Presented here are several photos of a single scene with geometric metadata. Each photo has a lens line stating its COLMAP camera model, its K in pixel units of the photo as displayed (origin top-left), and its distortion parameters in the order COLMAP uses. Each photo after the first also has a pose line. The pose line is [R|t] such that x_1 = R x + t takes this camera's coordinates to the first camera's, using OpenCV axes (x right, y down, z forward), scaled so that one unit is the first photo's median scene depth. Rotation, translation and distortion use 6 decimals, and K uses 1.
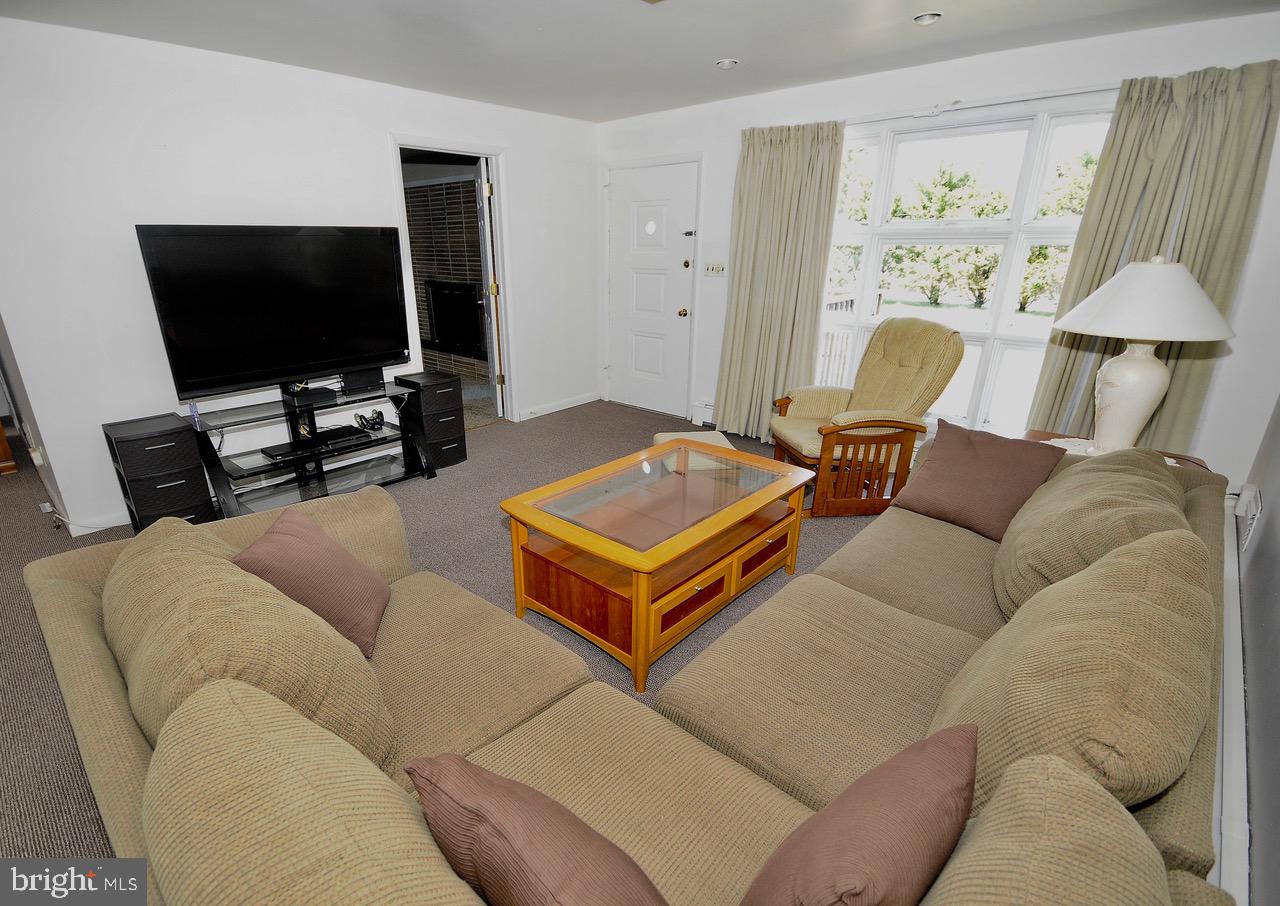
lens RADIAL K [[598.2, 0, 594.5], [0, 598.2, 468.2], [0, 0, 1]] dist [-0.004146, -0.003454]
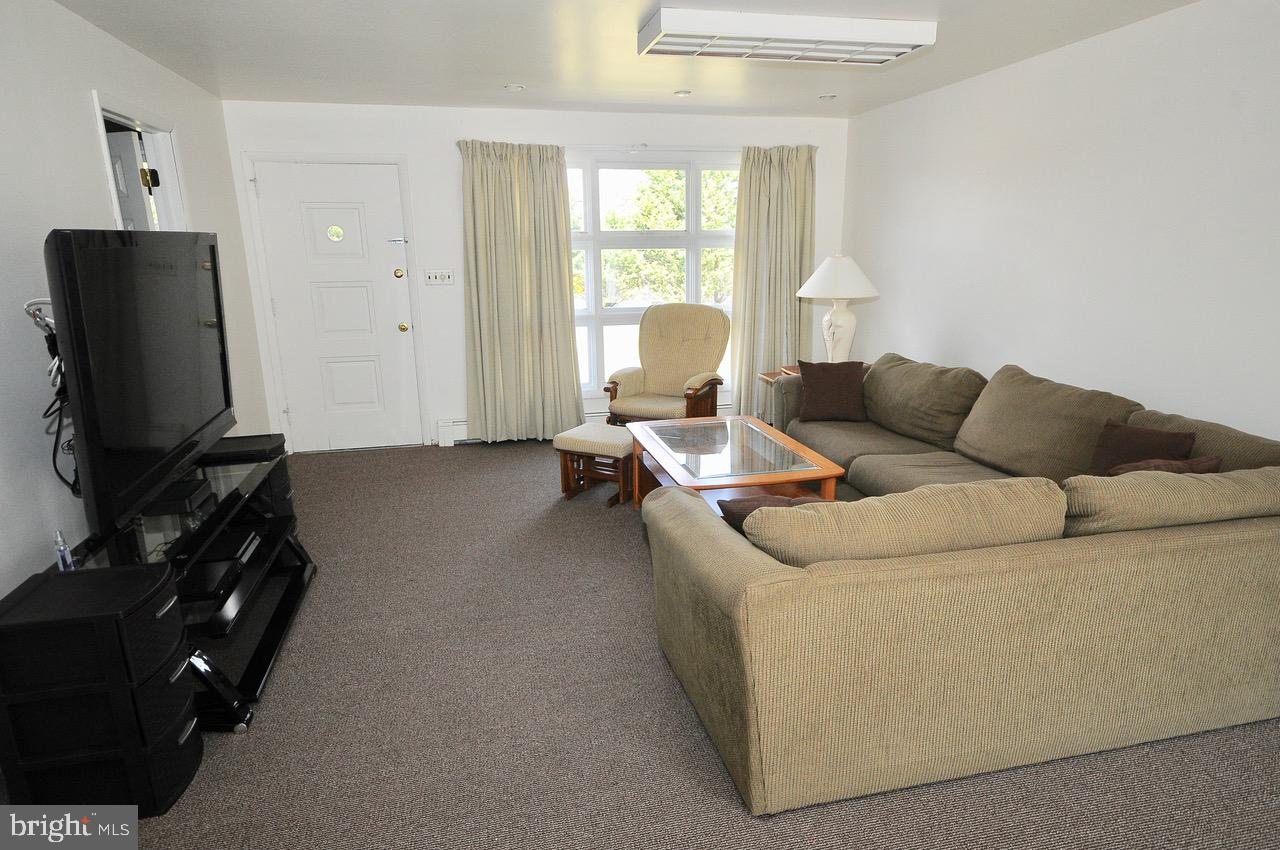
lens RADIAL K [[751.3, 0, 636.2], [0, 751.3, 433.2], [0, 0, 1]] dist [0.019609, -0.002493]
pose [[0.550527, -0.210766, 0.807773, -0.782151], [0.303839, 0.951829, 0.041276, -0.067860], [-0.777561, 0.222710, 0.588046, 0.149345]]
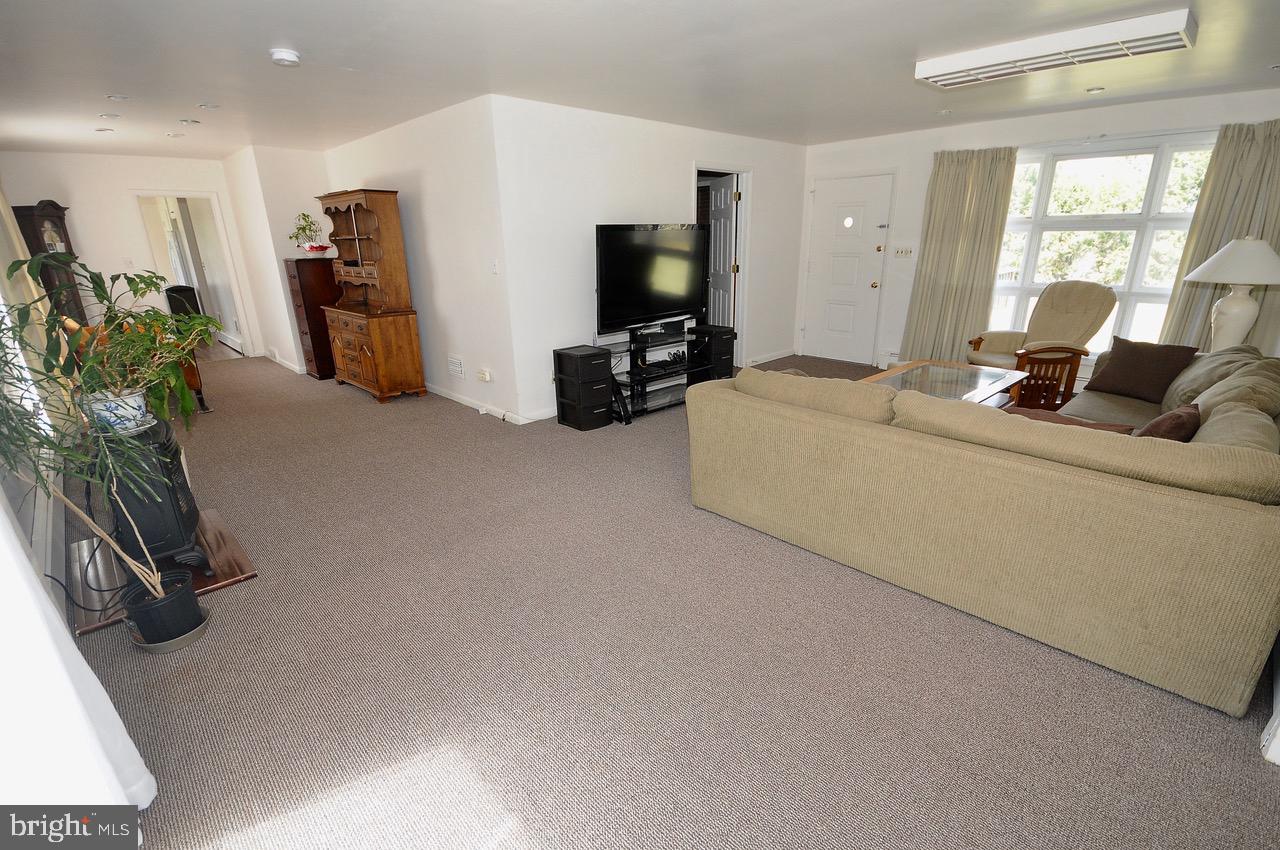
lens RADIAL K [[576.7, 0, 640.9], [0, 576.7, 436.3], [0, 0, 1]] dist [0.003273, -0.009600]
pose [[0.998711, 0.003482, -0.050637, -0.404290], [-0.004971, 0.999558, -0.029313, 0.156764], [0.050512, 0.029527, 0.998287, -0.400165]]
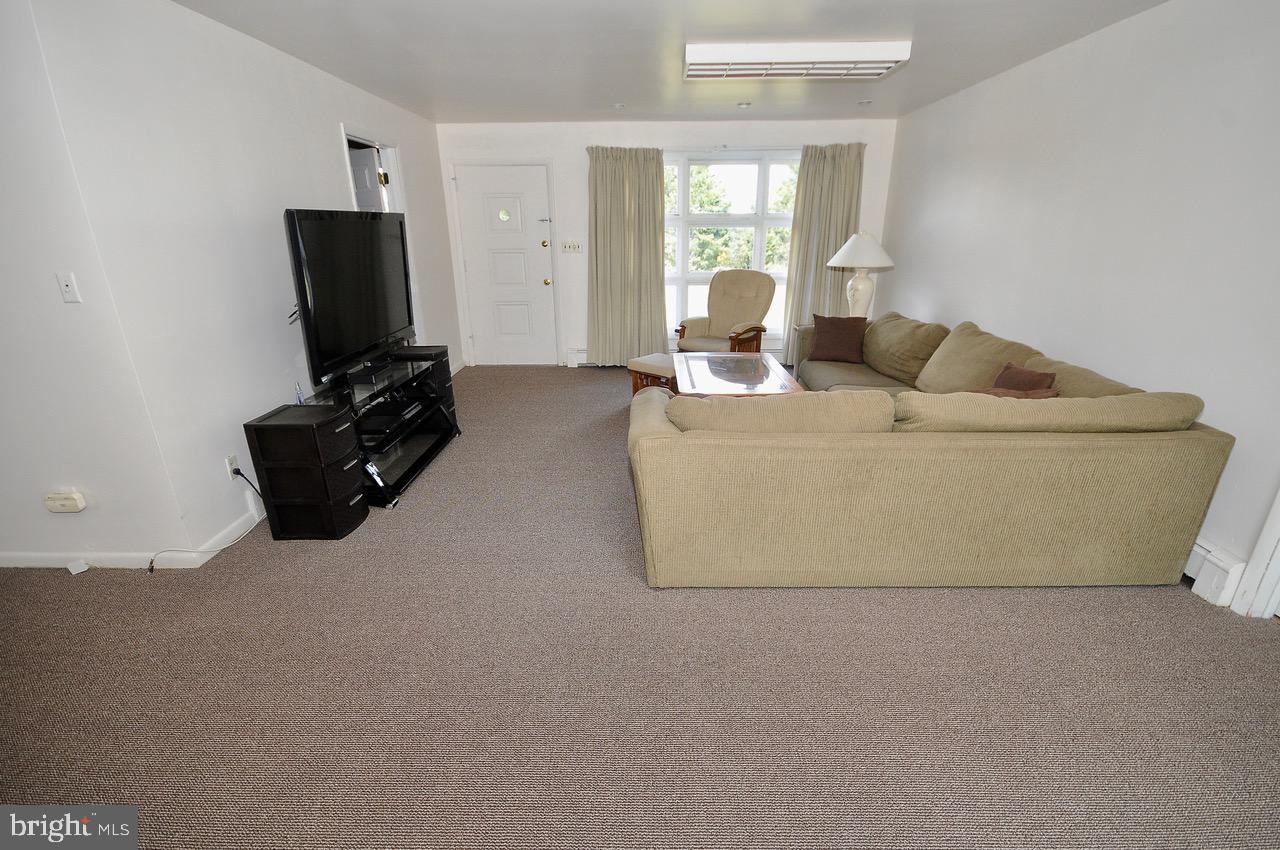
lens RADIAL K [[576.7, 0, 636.7], [0, 576.7, 434.7], [0, 0, 1]] dist [0.003273, -0.009600]
pose [[0.737740, -0.231566, 0.634127, -0.745752], [0.242946, 0.967464, 0.070650, 0.020084], [-0.629855, 0.101937, 0.769994, -0.046785]]
